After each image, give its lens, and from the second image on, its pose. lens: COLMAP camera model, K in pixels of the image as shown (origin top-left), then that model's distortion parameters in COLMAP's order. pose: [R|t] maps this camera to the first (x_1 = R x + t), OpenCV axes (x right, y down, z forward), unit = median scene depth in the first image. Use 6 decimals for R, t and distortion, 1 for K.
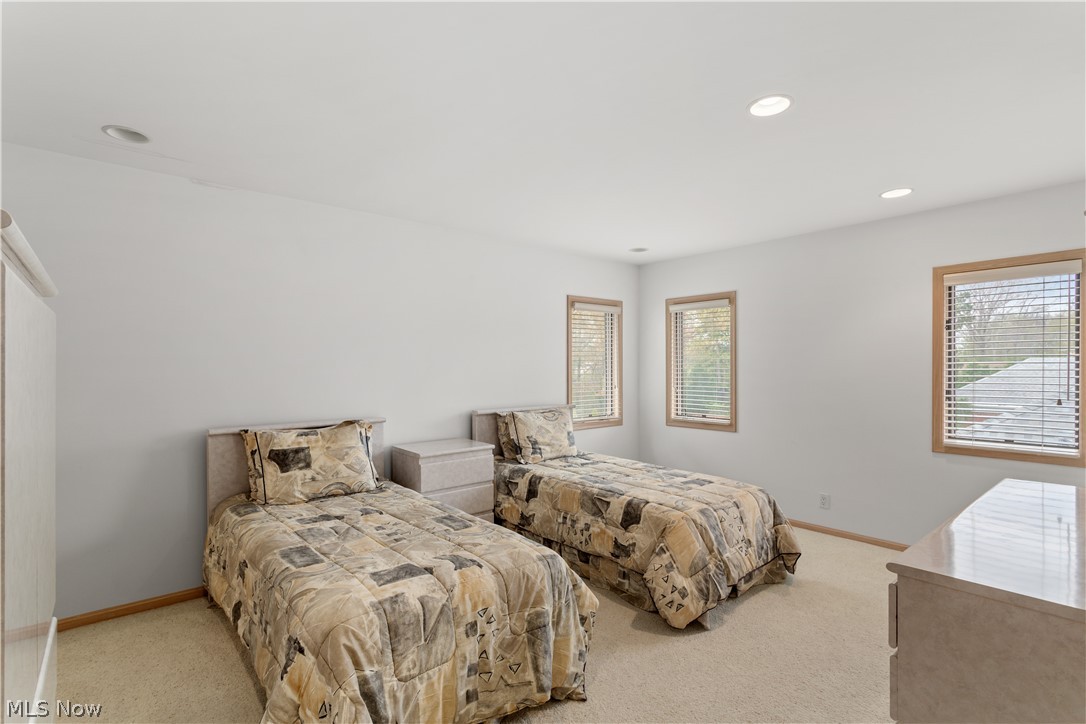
lens RADIAL K [[519.9, 0, 543.3], [0, 519.9, 365.7], [0, 0, 1]] dist [0.003842, 0.000192]
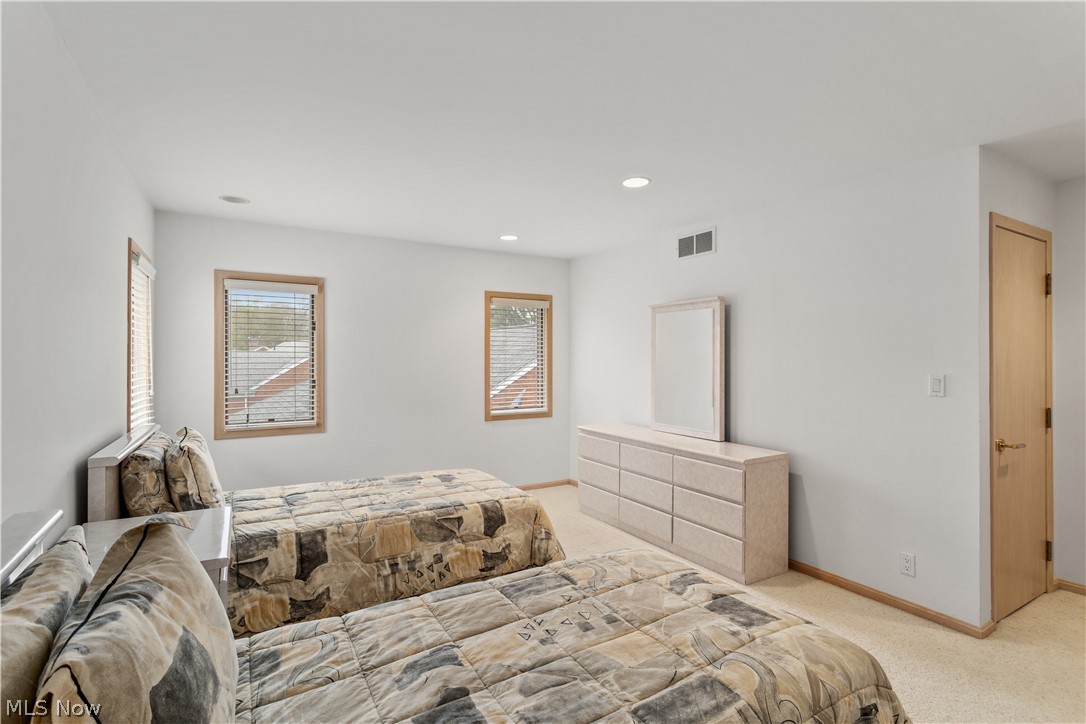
lens RADIAL K [[519.9, 0, 535.8], [0, 519.9, 363.1], [0, 0, 1]] dist [0.003842, 0.000192]
pose [[0.154183, -0.004073, 0.988034, -0.742758], [-0.003511, 0.999983, 0.004670, -0.000641], [-0.988036, -0.004189, 0.154166, 0.770404]]
